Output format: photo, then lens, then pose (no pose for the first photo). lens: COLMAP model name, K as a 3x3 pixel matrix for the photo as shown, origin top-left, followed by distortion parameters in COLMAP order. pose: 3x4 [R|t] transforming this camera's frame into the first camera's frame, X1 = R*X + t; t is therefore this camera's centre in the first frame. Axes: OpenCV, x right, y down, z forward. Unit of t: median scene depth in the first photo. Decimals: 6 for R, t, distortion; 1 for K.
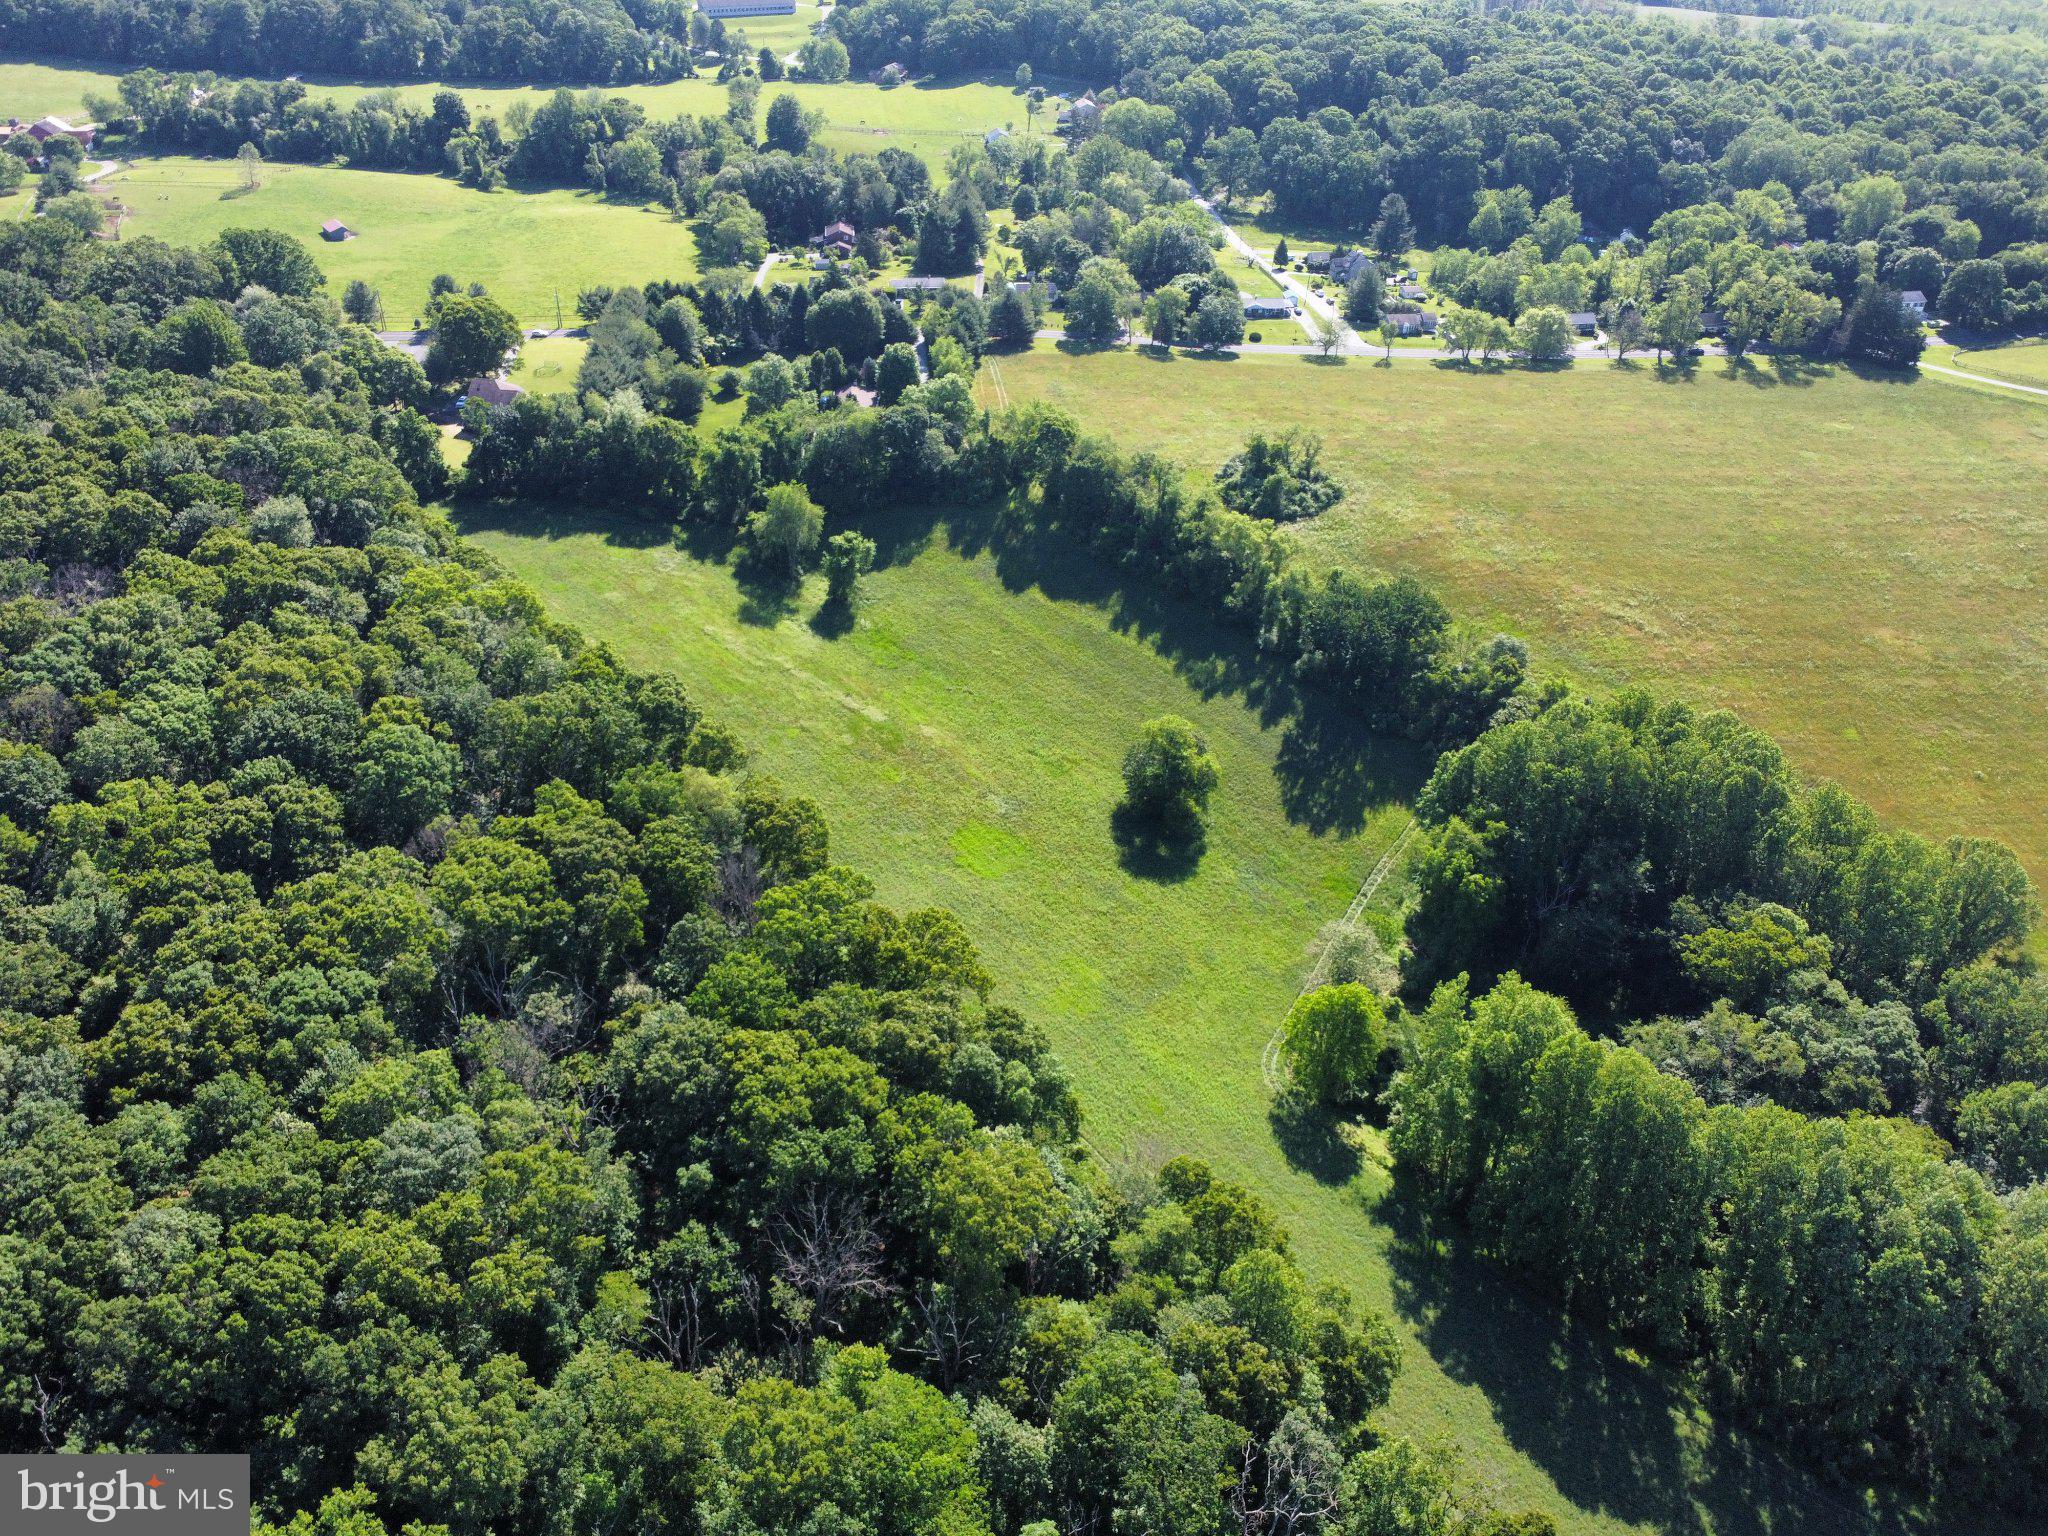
lens RADIAL K [[1529.1, 0, 1024.0], [0, 1529.1, 768.0], [0, 0, 1]] dist [0.002611, -0.004361]
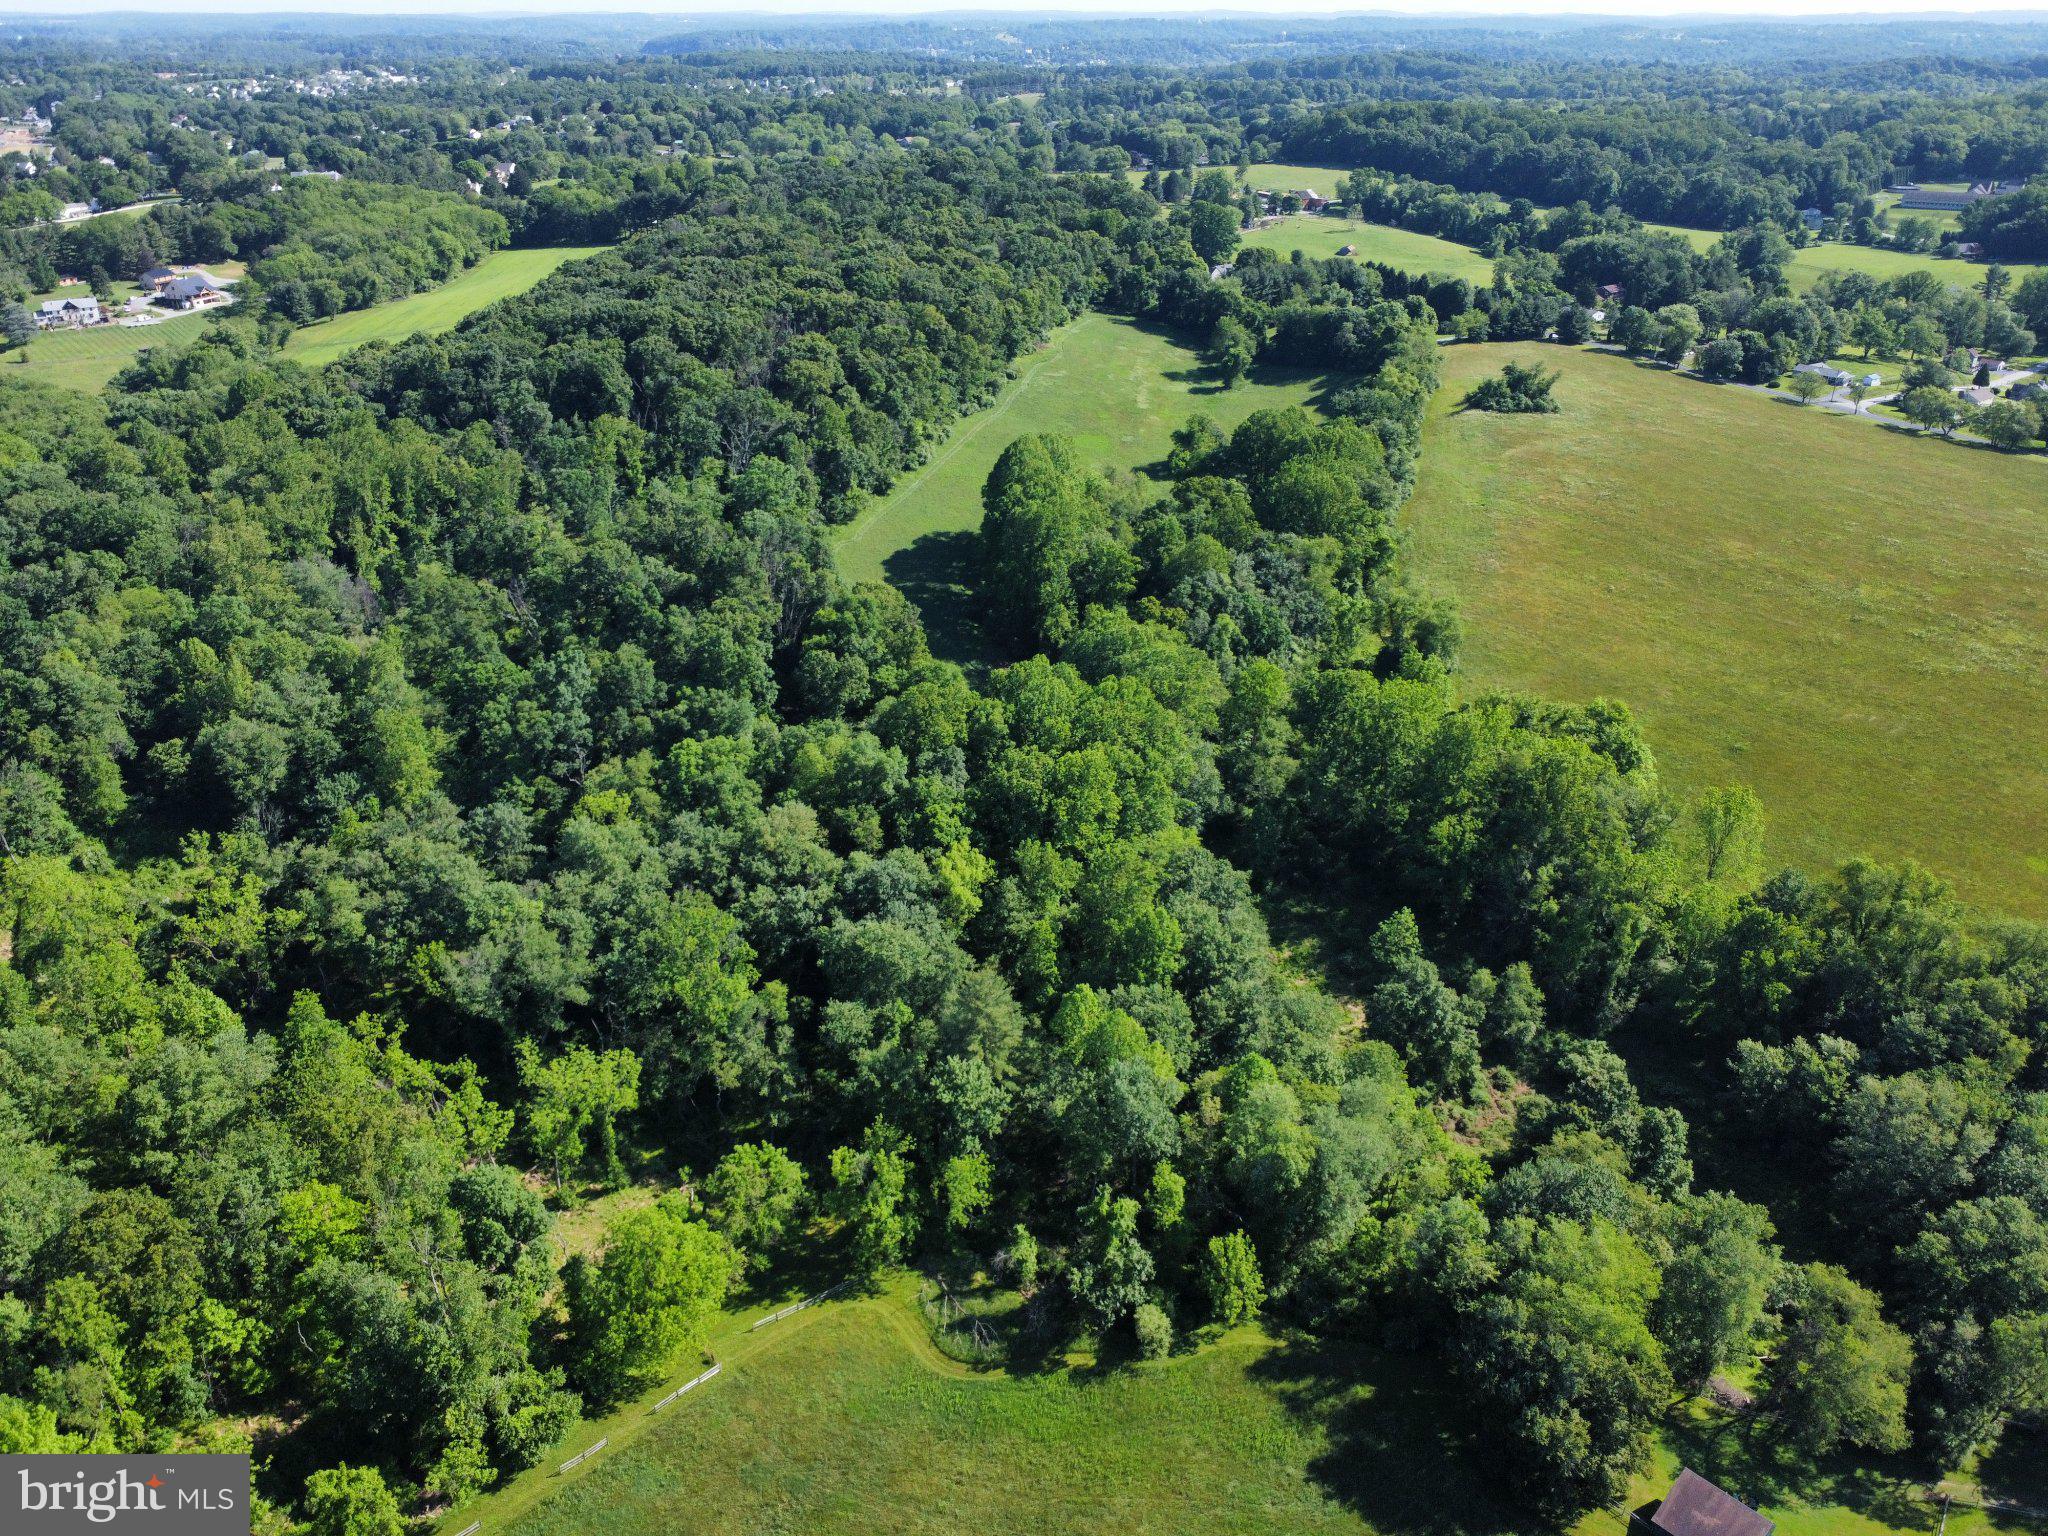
lens RADIAL K [[1529.1, 0, 1024.0], [0, 1529.1, 768.0], [0, 0, 1]] dist [0.002611, -0.004361]
pose [[0.549311, 0.353955, -0.756950, 1.274077], [-0.457759, 0.885307, 0.081784, 0.246349], [0.699081, 0.301575, 0.648335, -0.168705]]
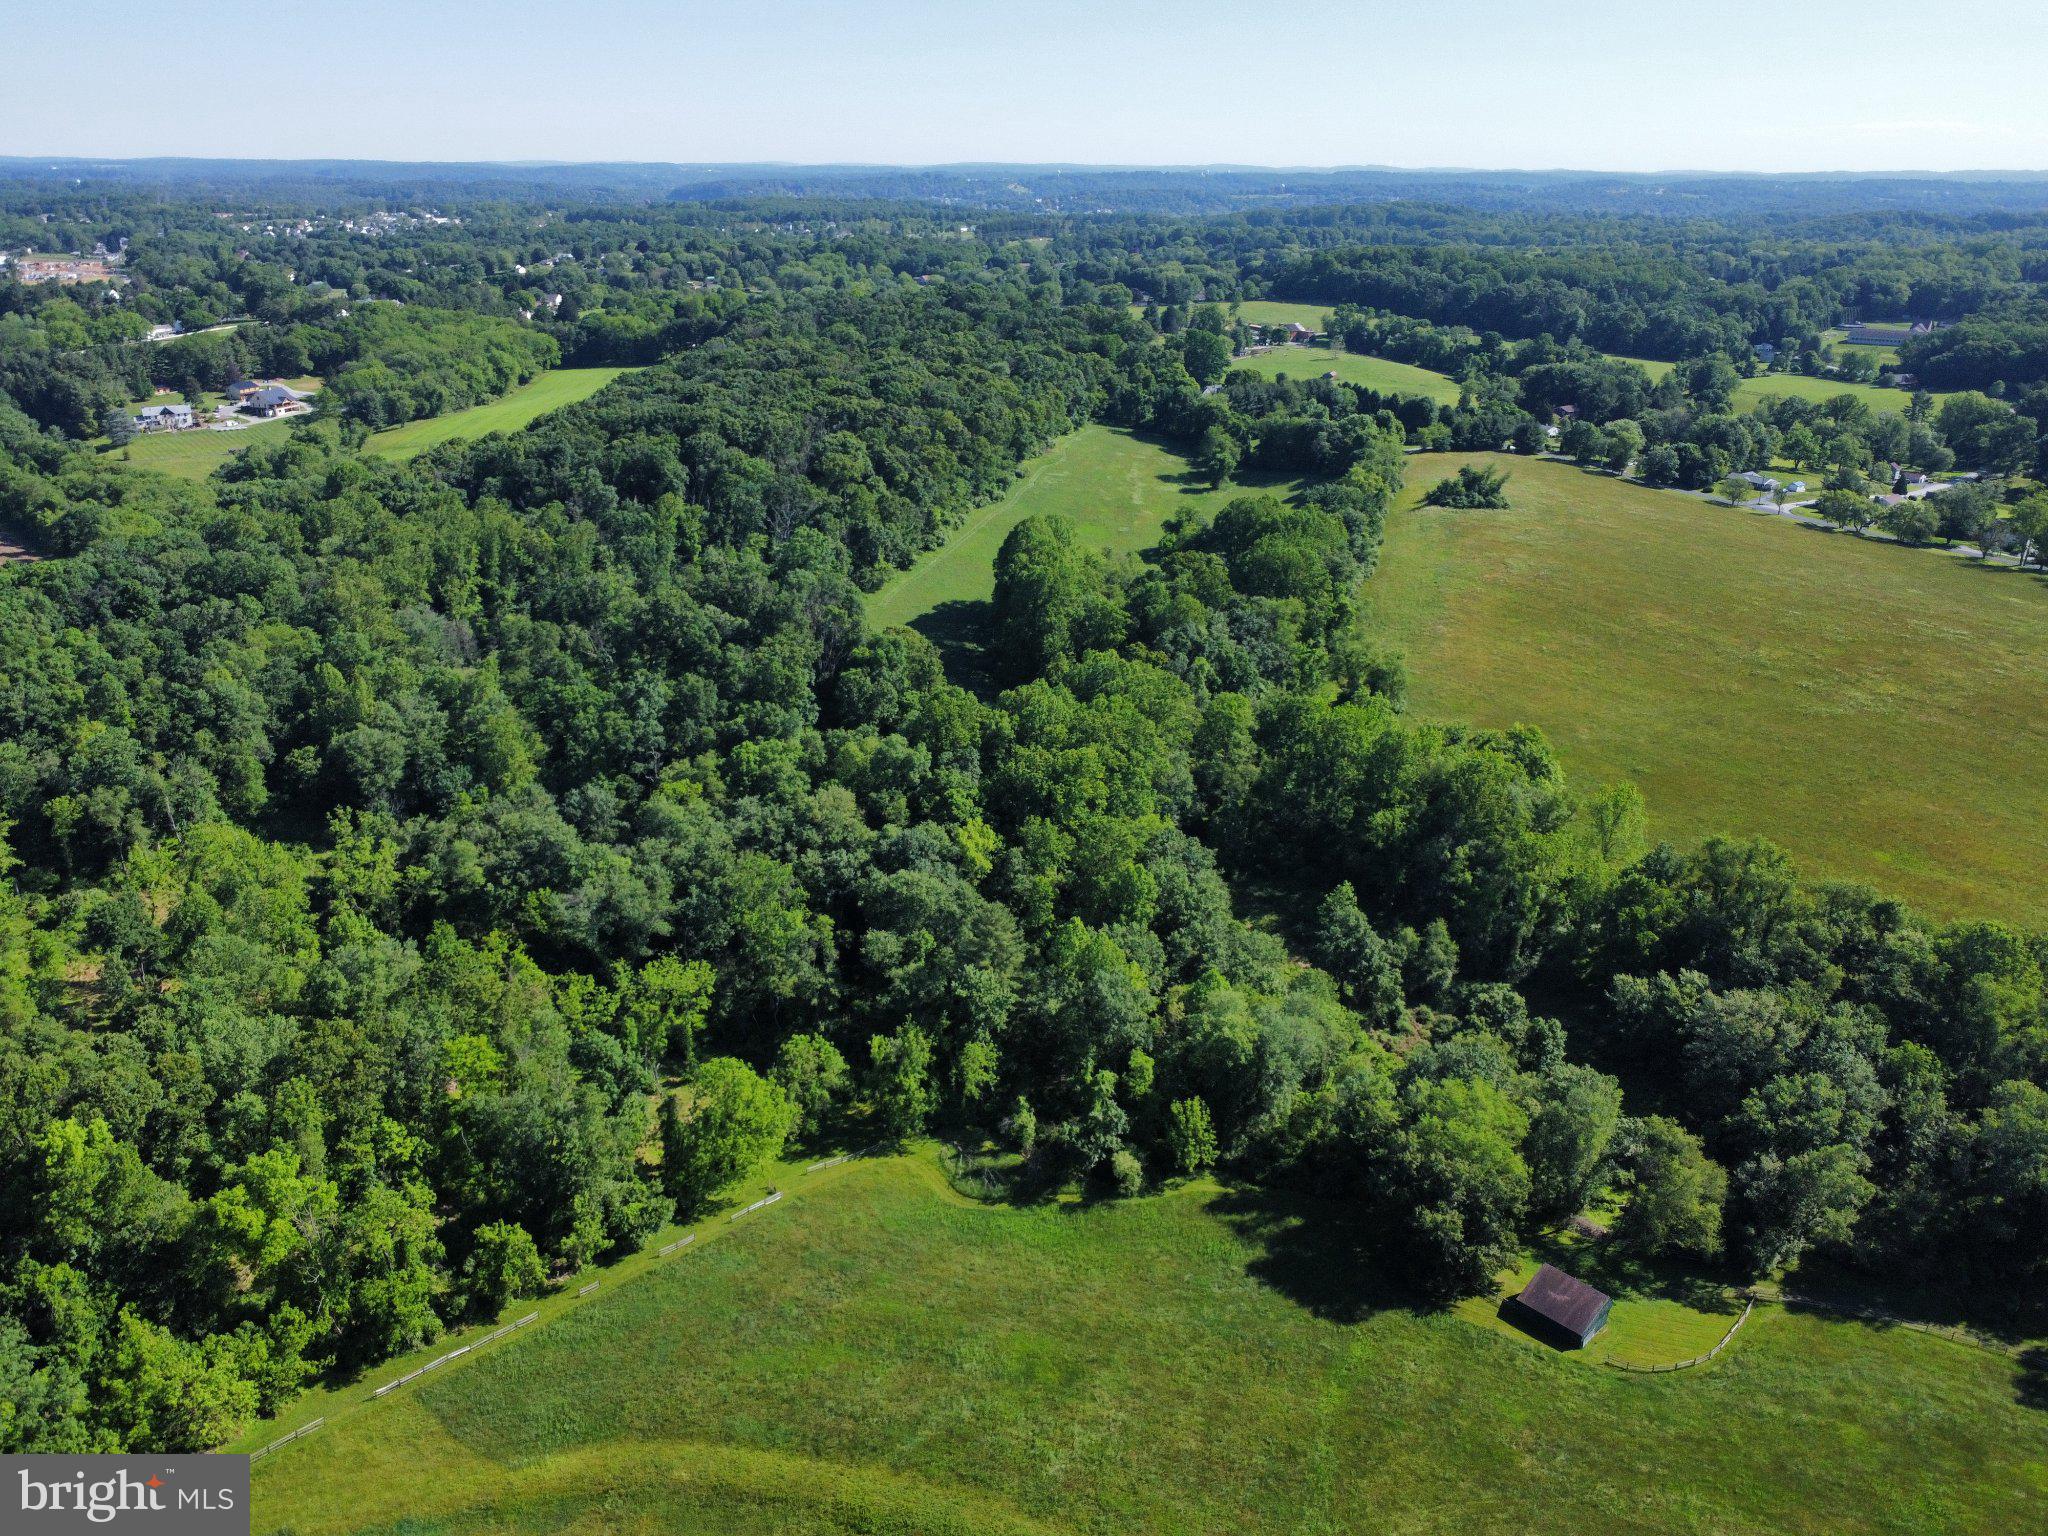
lens RADIAL K [[1529.1, 0, 1024.0], [0, 1529.1, 768.0], [0, 0, 1]] dist [0.002611, -0.004361]
pose [[0.544052, 0.294414, -0.785702, 1.426055], [-0.465459, 0.885020, 0.009327, 0.307899], [0.698108, 0.360638, 0.618535, -0.246713]]
